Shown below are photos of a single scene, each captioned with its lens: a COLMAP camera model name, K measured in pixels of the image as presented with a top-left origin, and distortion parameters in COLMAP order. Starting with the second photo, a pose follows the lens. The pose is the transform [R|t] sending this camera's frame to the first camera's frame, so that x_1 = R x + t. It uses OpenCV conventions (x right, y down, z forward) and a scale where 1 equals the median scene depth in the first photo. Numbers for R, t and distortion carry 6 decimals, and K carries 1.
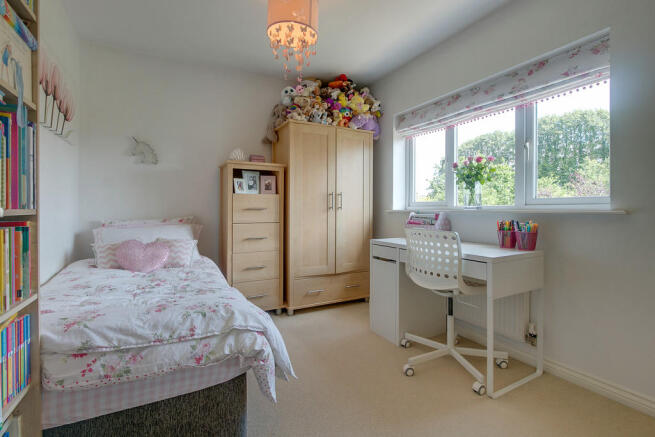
lens RADIAL K [[302.1, 0, 327.9], [0, 302.1, 214.2], [0, 0, 1]] dist [-0.004017, 0.000512]
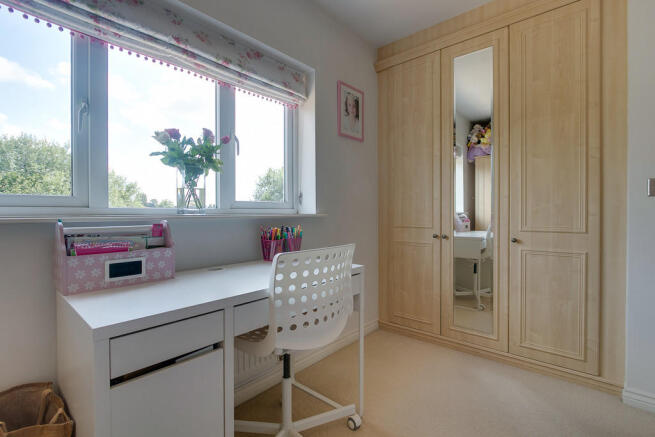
lens RADIAL K [[302.1, 0, 328.1], [0, 302.1, 215.2], [0, 0, 1]] dist [-0.004017, 0.000512]
pose [[-0.336672, -0.016794, 0.941472, -0.196956], [0.009519, 0.999729, 0.021238, -0.024734], [-0.941574, 0.016112, -0.336421, 0.952377]]
